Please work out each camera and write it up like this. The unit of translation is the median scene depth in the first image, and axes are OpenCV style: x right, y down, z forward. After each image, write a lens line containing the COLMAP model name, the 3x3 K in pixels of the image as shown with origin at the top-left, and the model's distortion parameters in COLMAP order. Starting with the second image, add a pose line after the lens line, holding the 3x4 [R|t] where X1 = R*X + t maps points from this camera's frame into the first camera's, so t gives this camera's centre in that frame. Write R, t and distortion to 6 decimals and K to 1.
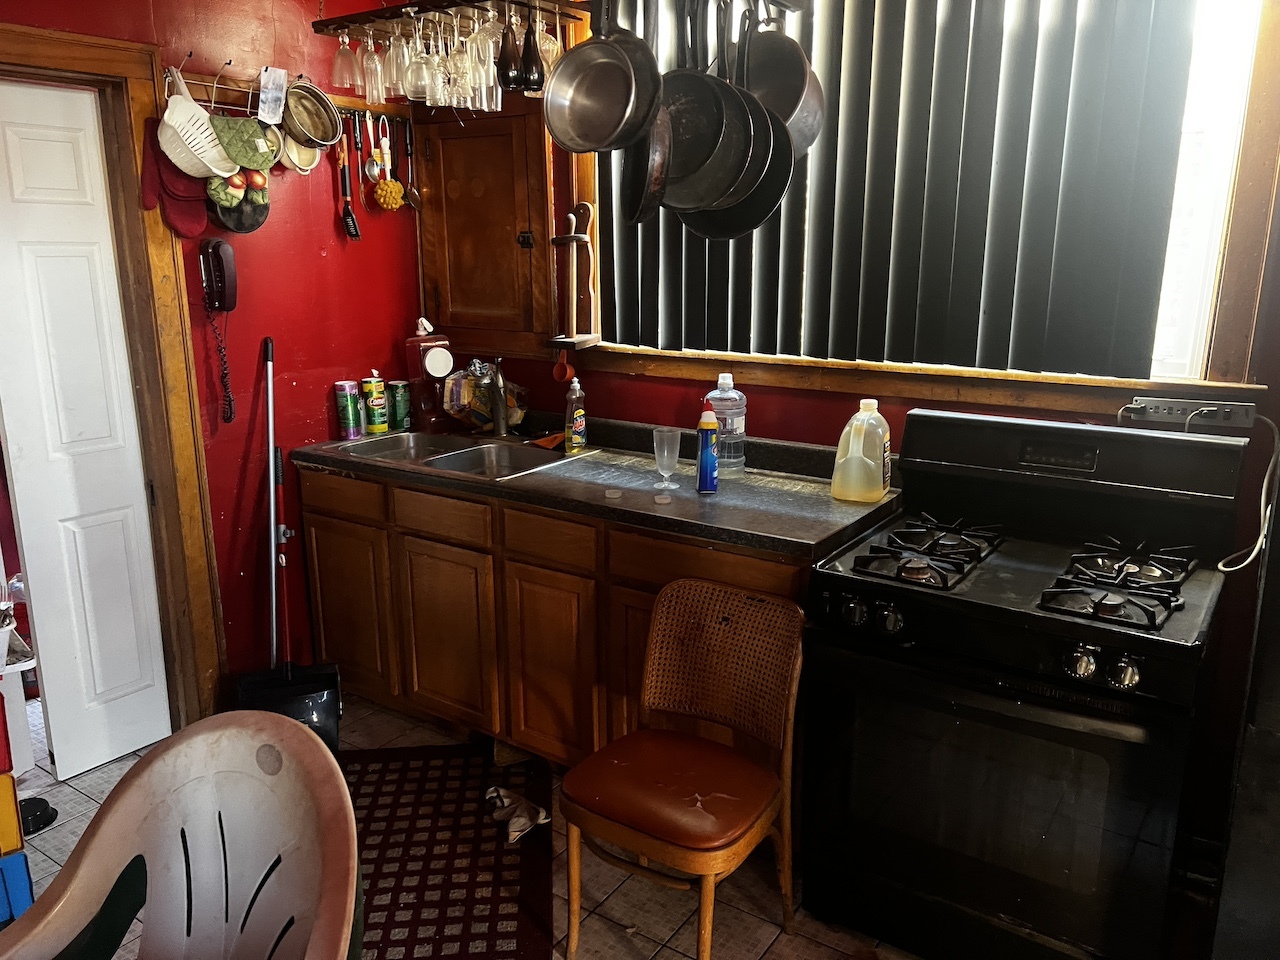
lens RADIAL K [[980.1, 0, 634.0], [0, 980.1, 472.3], [0, 0, 1]] dist [0.075408, -0.102509]
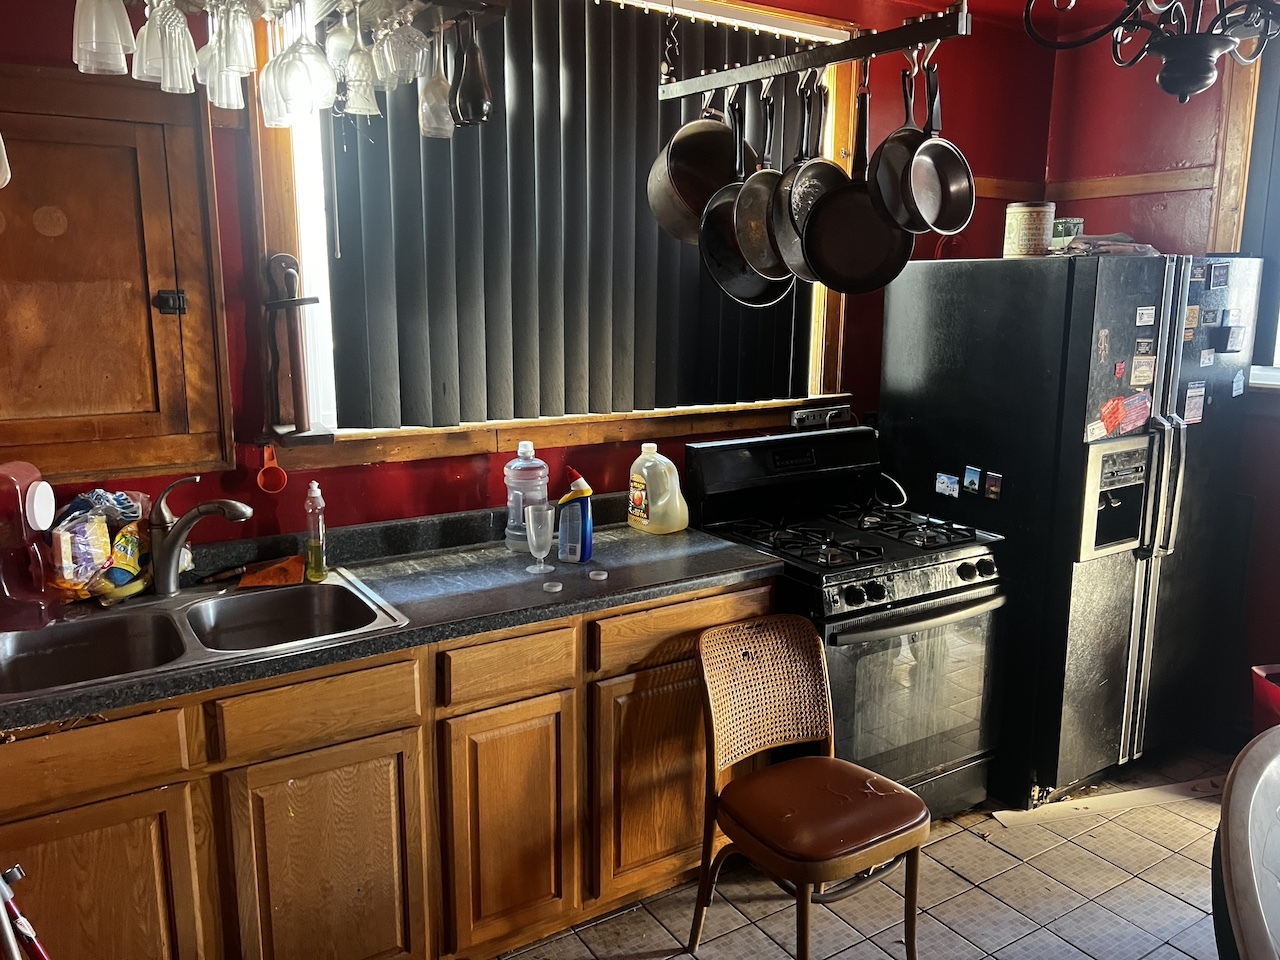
lens RADIAL K [[980.1, 0, 634.0], [0, 980.1, 472.3], [0, 0, 1]] dist [0.075408, -0.102509]
pose [[0.387560, -0.155624, 0.908613, -0.741052], [0.214991, 0.973726, 0.075075, -0.122333], [-0.896424, 0.166247, 0.410835, 0.533025]]
